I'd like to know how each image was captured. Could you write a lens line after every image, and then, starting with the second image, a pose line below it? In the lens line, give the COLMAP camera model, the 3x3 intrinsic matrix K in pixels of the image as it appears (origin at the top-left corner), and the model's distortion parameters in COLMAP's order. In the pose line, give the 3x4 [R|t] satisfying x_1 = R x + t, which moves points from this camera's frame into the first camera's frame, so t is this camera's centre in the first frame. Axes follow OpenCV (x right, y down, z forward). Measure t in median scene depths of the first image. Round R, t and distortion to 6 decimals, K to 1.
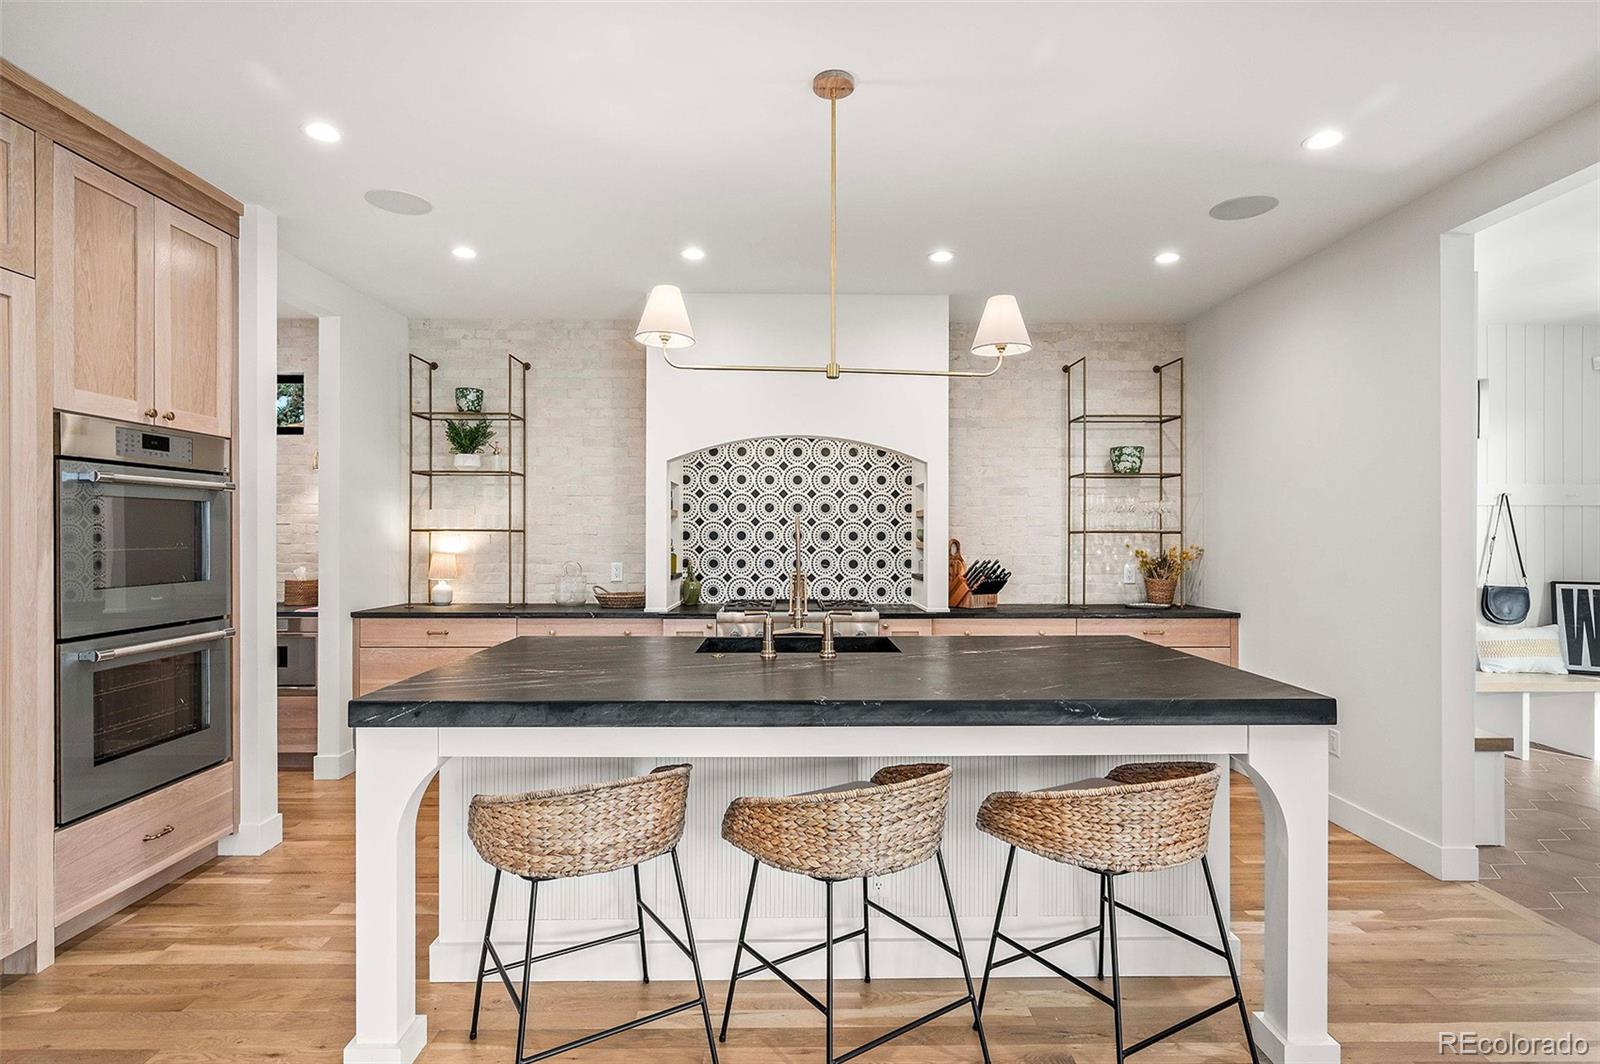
lens RADIAL K [[792.6, 0, 797.3], [0, 792.6, 529.4], [0, 0, 1]] dist [0.001042, 0.000366]
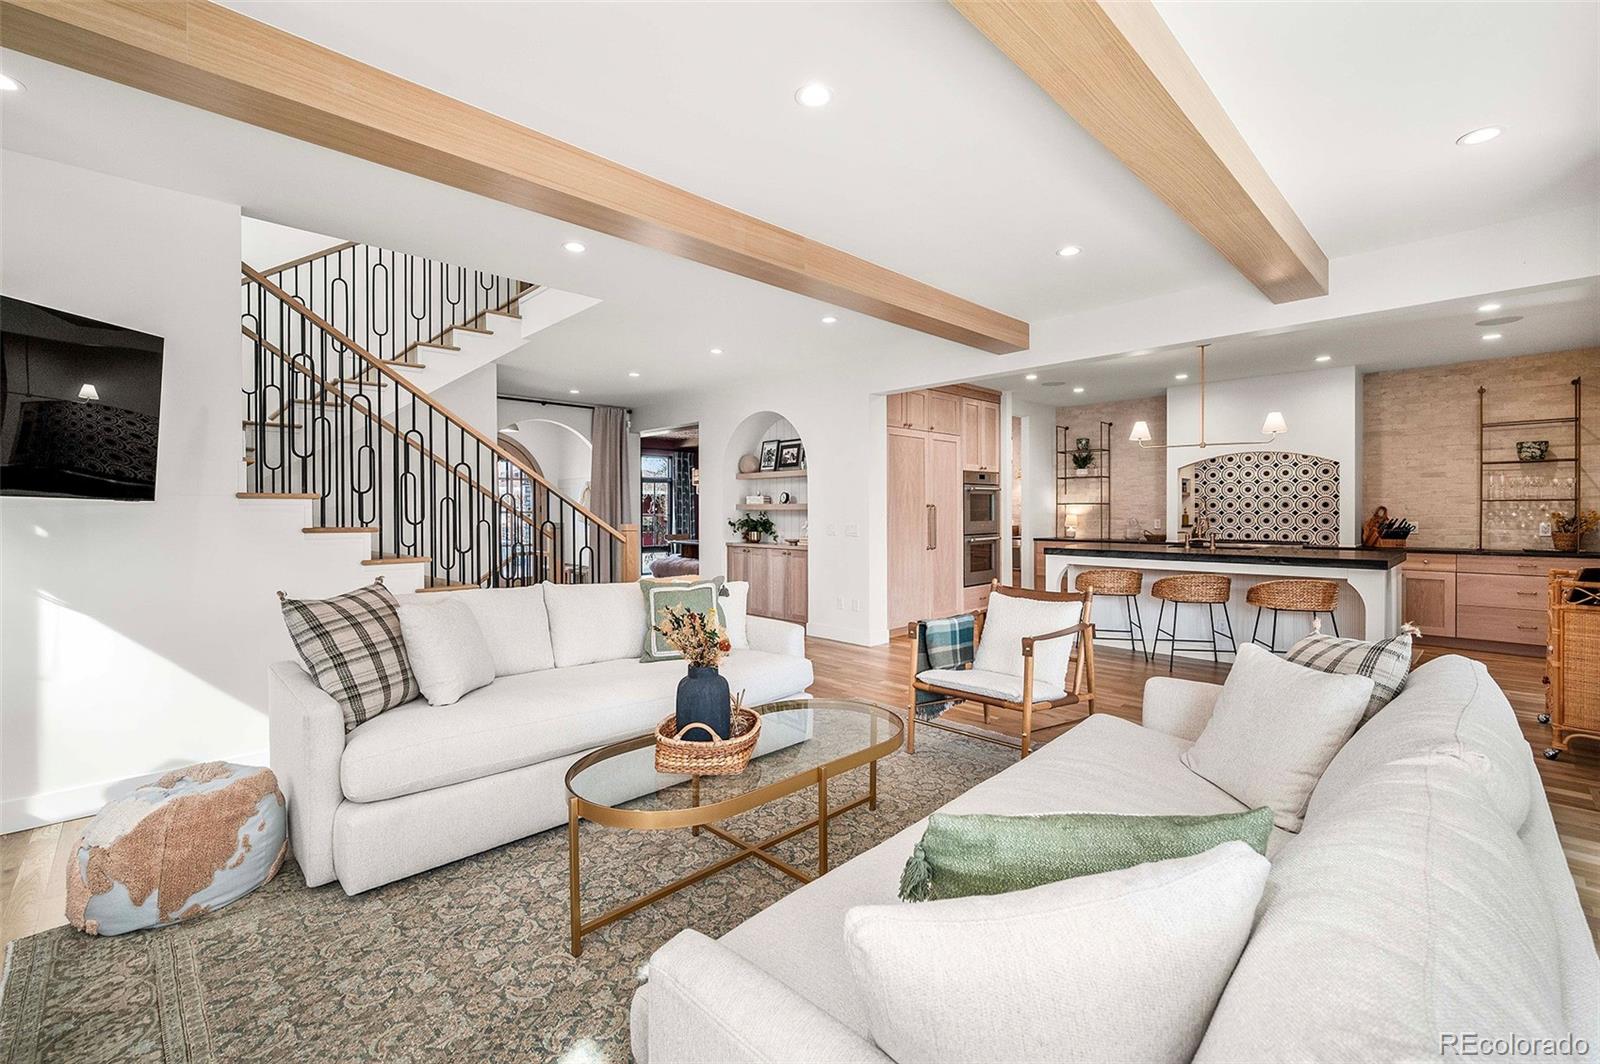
lens RADIAL K [[674.1, 0, 804.6], [0, 674.1, 513.7], [0, 0, 1]] dist [0.000966, 0.000193]
pose [[0.692495, -0.000182, -0.721422, 0.381044], [0.008743, 0.999929, 0.008140, 0.006360], [0.721369, -0.011944, 0.692447, -0.810008]]
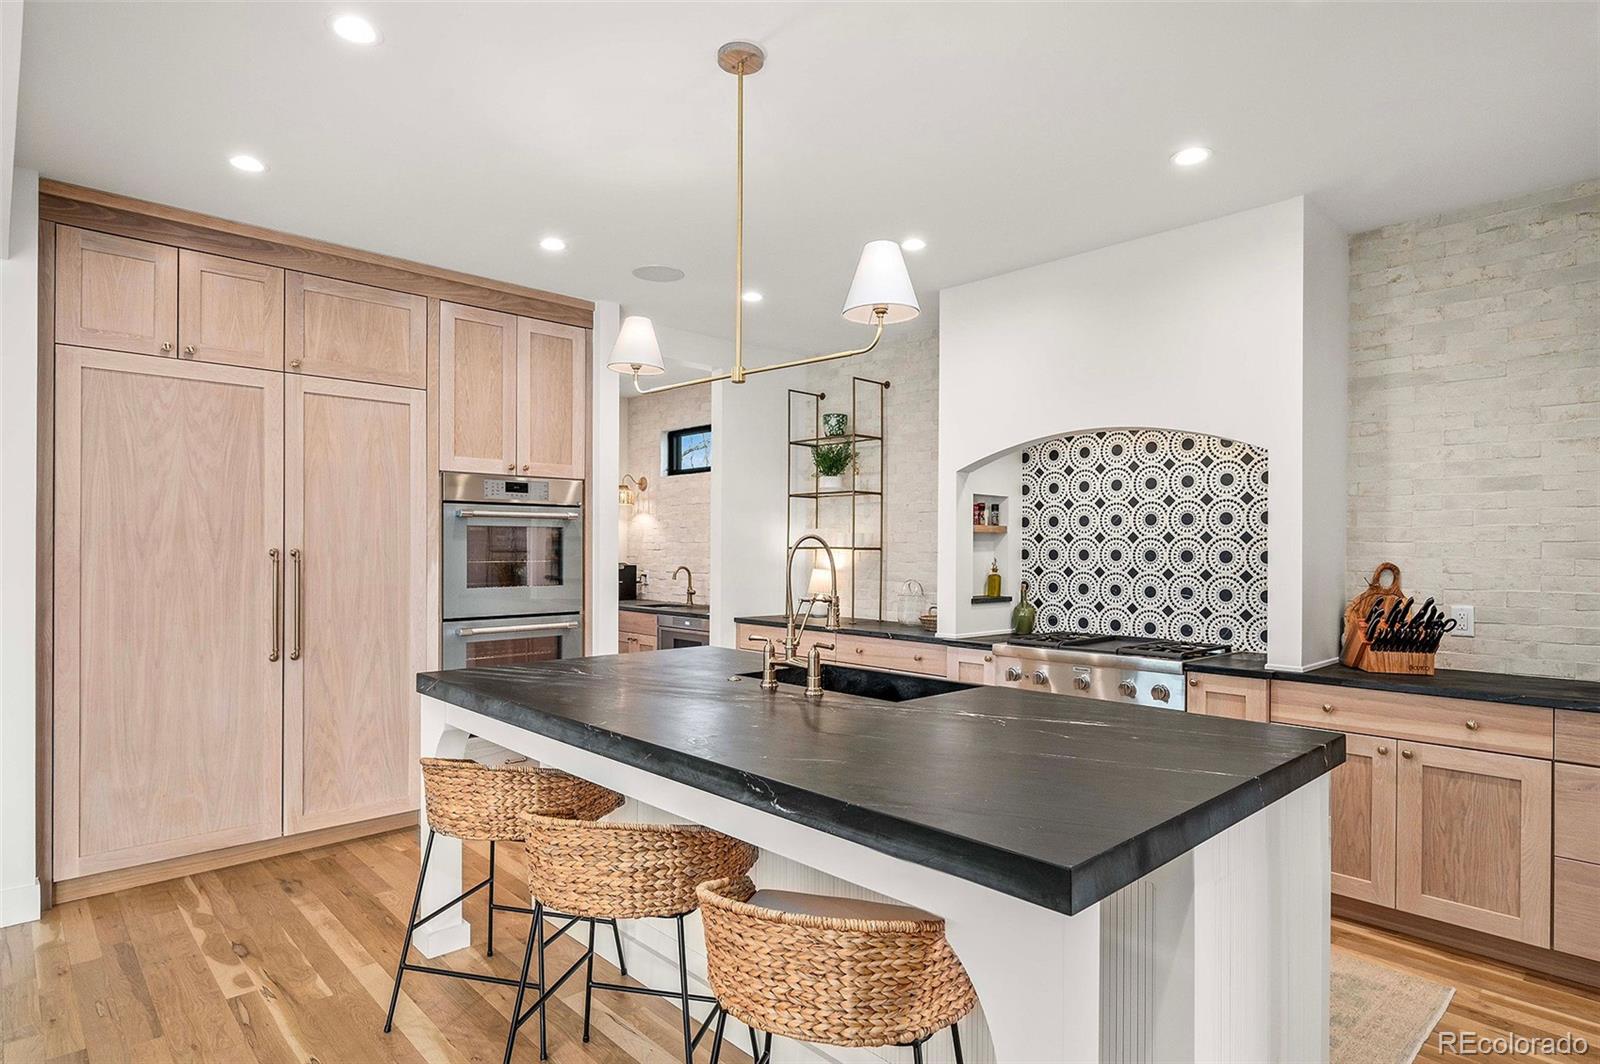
lens RADIAL K [[858.1, 0, 807.6], [0, 858.1, 544.7], [0, 0, 1]] dist [0.000545, -0.000673]
pose [[0.682216, -0.001027, -0.731150, 0.391073], [0.000957, 0.999999, -0.000512, -0.002659], [0.731150, -0.000351, 0.682216, 0.186534]]
